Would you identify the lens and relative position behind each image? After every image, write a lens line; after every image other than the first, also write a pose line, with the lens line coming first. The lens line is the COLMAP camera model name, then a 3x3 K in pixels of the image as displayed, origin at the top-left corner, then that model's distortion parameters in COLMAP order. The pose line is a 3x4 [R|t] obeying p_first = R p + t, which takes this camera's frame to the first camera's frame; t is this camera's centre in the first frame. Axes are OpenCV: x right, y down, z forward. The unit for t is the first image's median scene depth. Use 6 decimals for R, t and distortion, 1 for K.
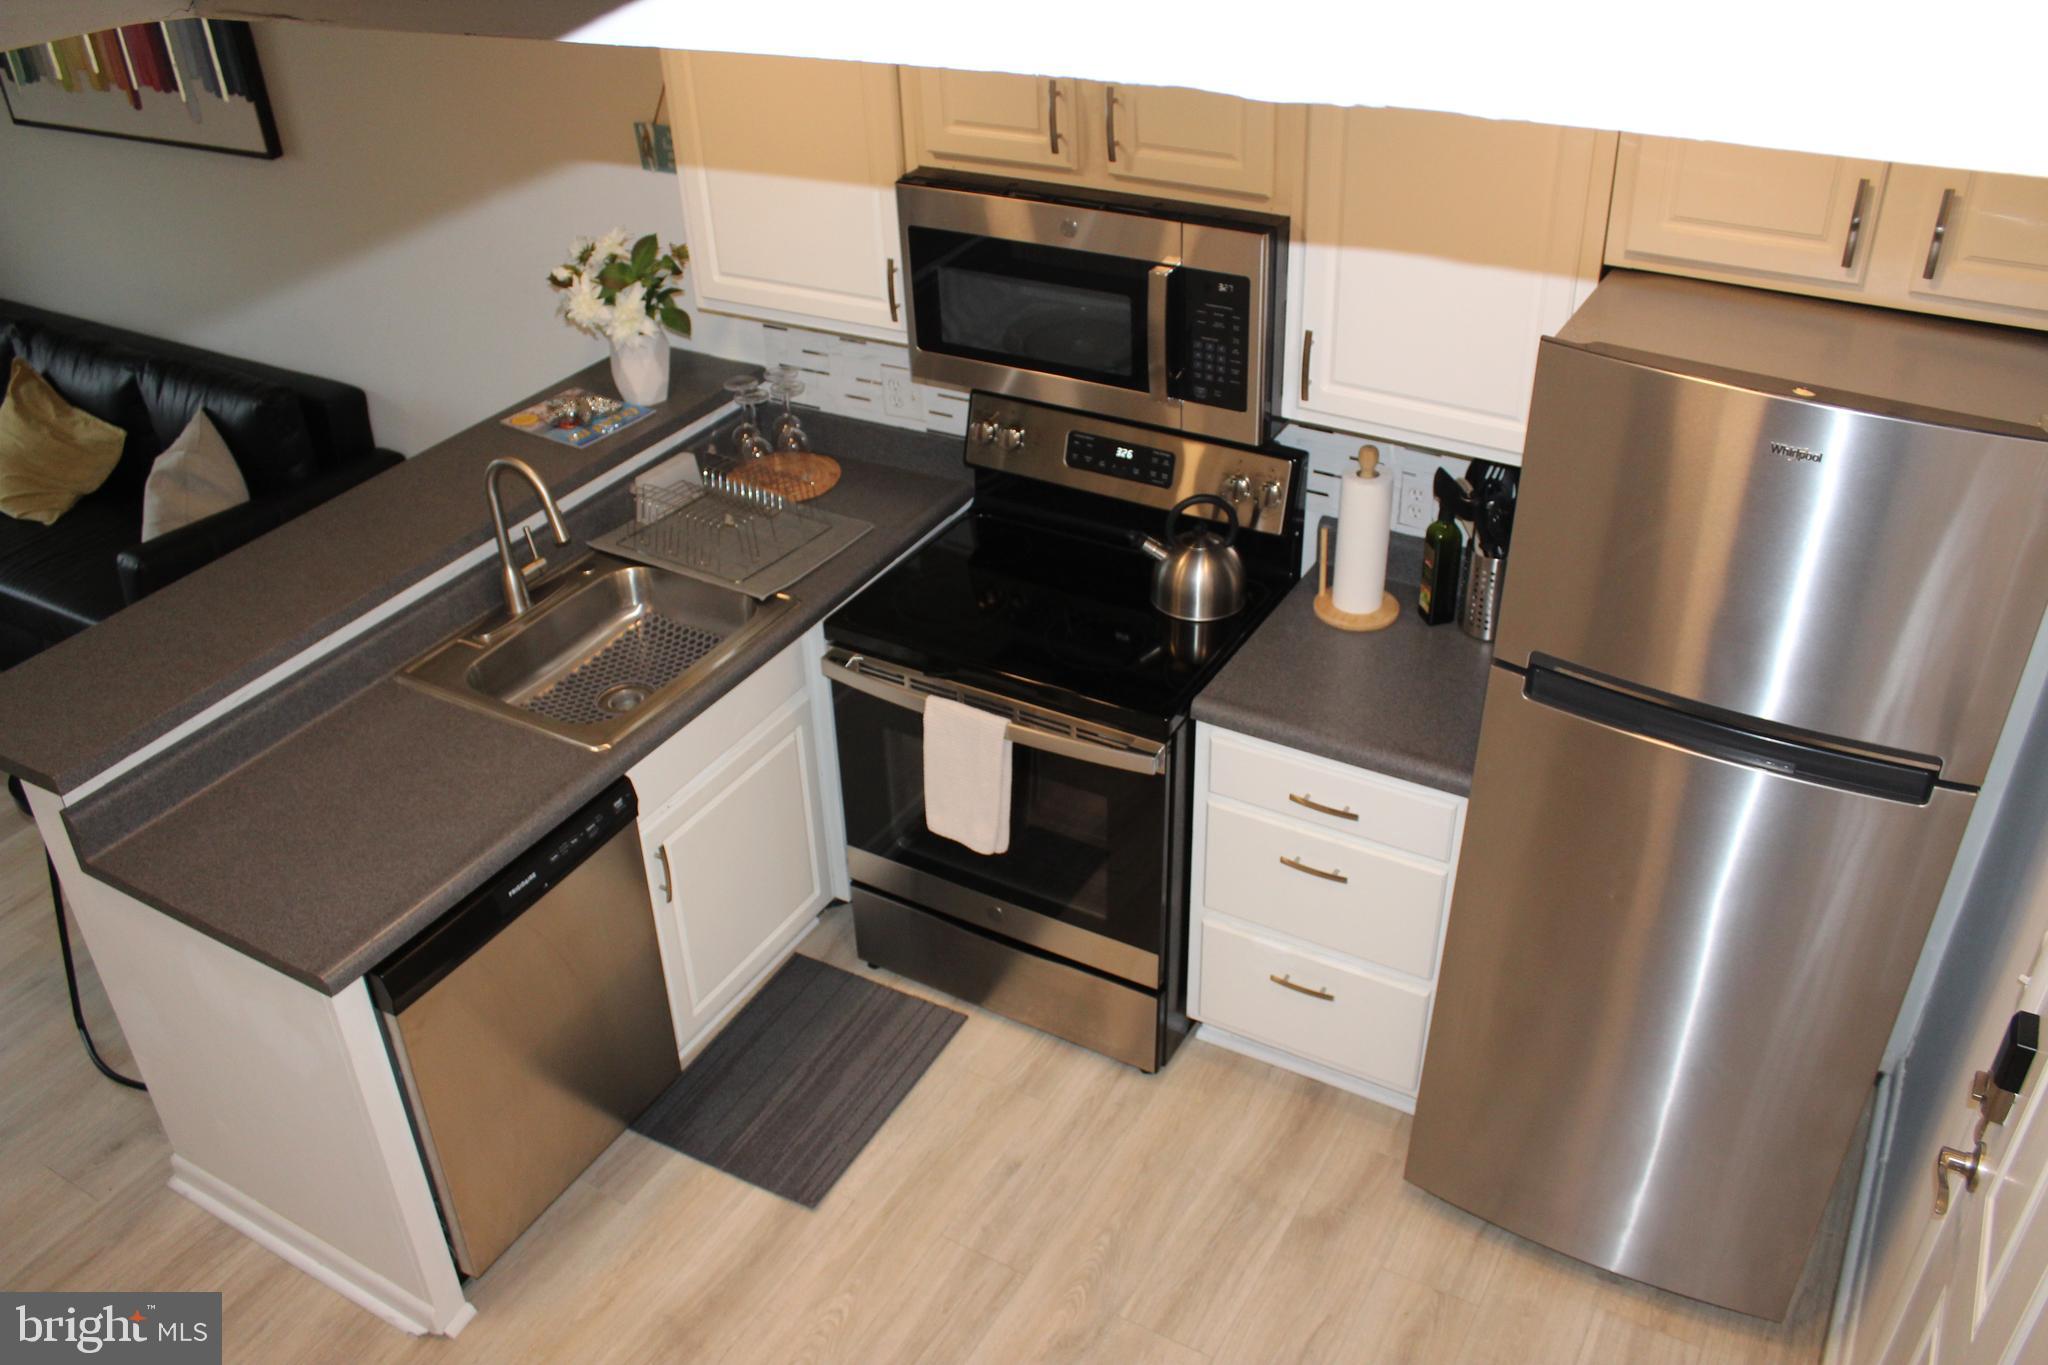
lens RADIAL K [[1679.4, 0, 1031.5], [0, 1679.4, 683.3], [0, 0, 1]] dist [-0.148162, 0.117217]
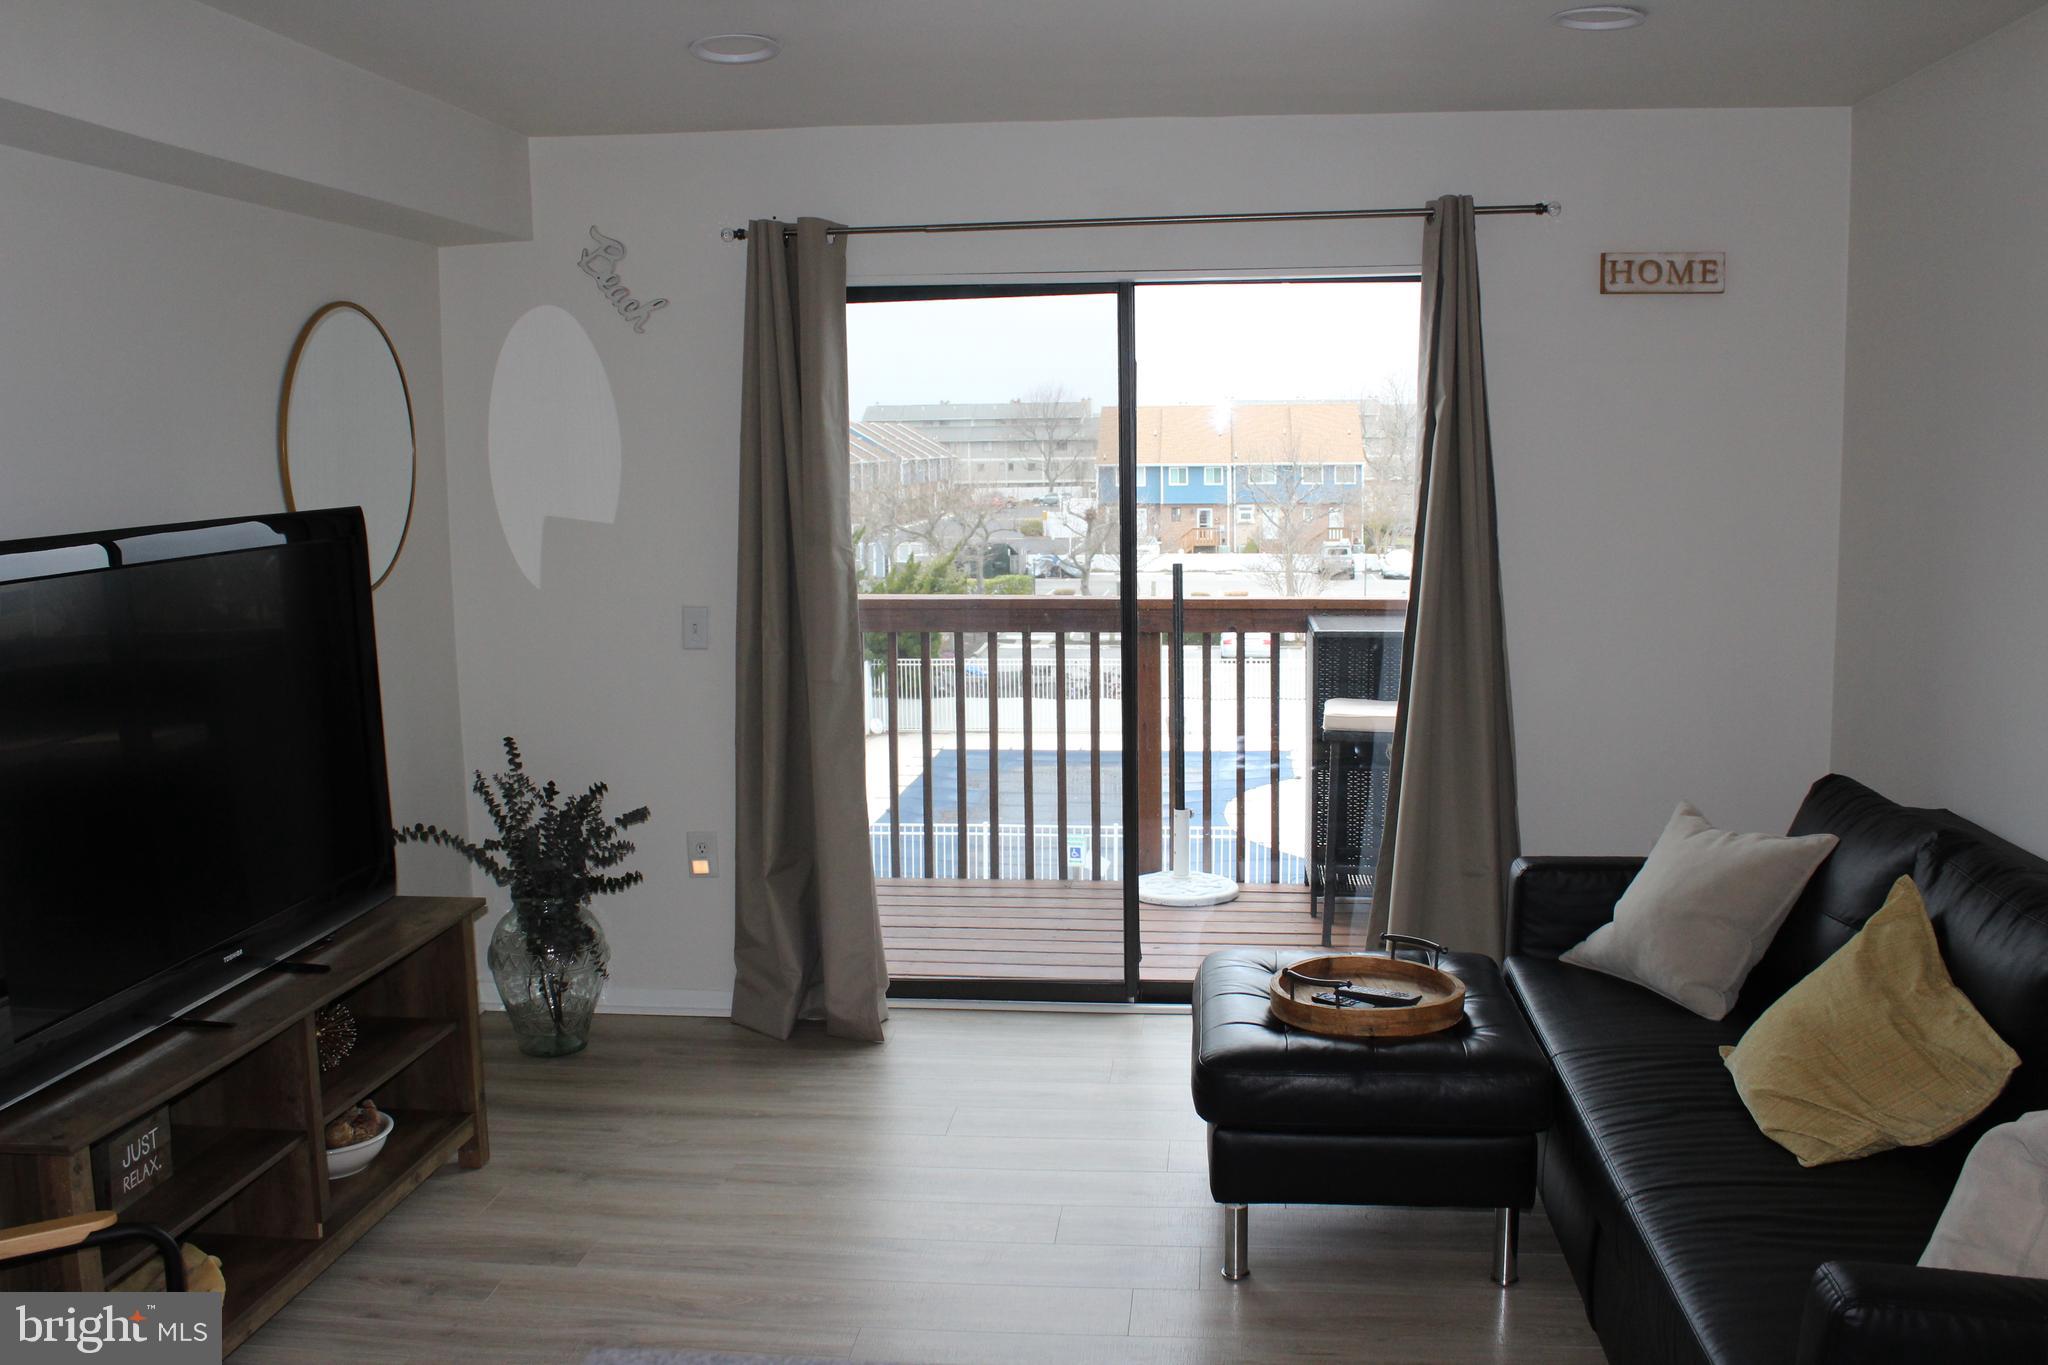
lens RADIAL K [[1864.2, 0, 1026.9], [0, 1864.2, 685.9], [0, 0, 1]] dist [-0.107892, 0.000000]
pose [[0.398507, 0.124756, -0.908641, -0.282931], [-0.489040, 0.867024, -0.095438, -0.077132], [0.775907, 0.482395, 0.406526, 0.697517]]
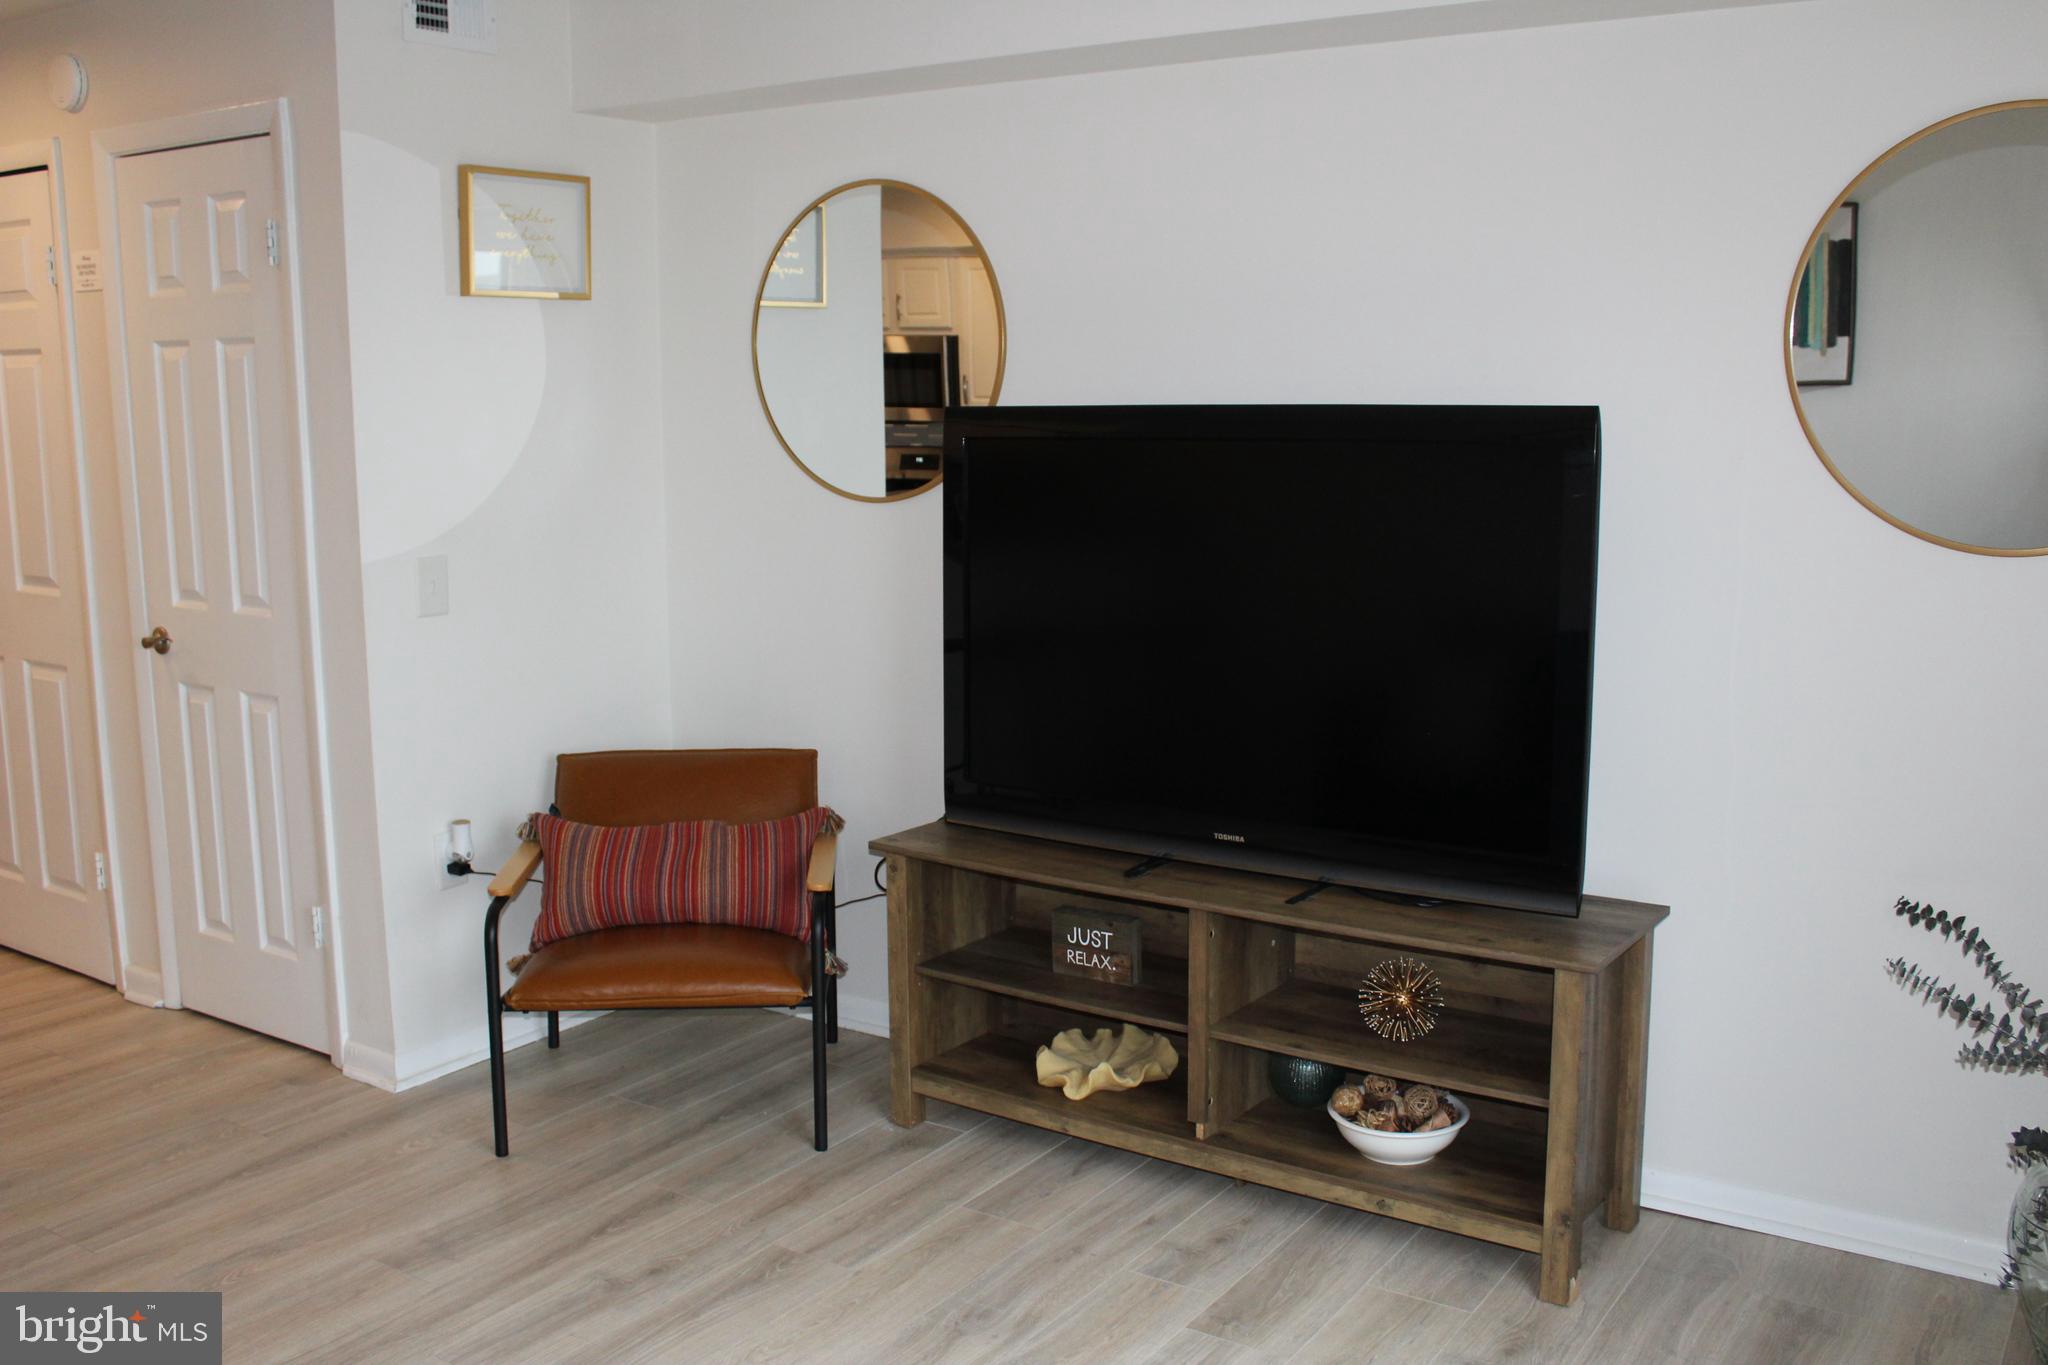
lens RADIAL K [[1864.2, 0, 1002.6], [0, 1864.2, 678.9], [0, 0, 1]] dist [-0.107892, 0.000000]
pose [[-0.996079, 0.015934, 0.087019, -1.379335], [0.070767, 0.733783, 0.675688, -0.632911], [-0.053087, 0.679197, -0.732034, 1.591549]]
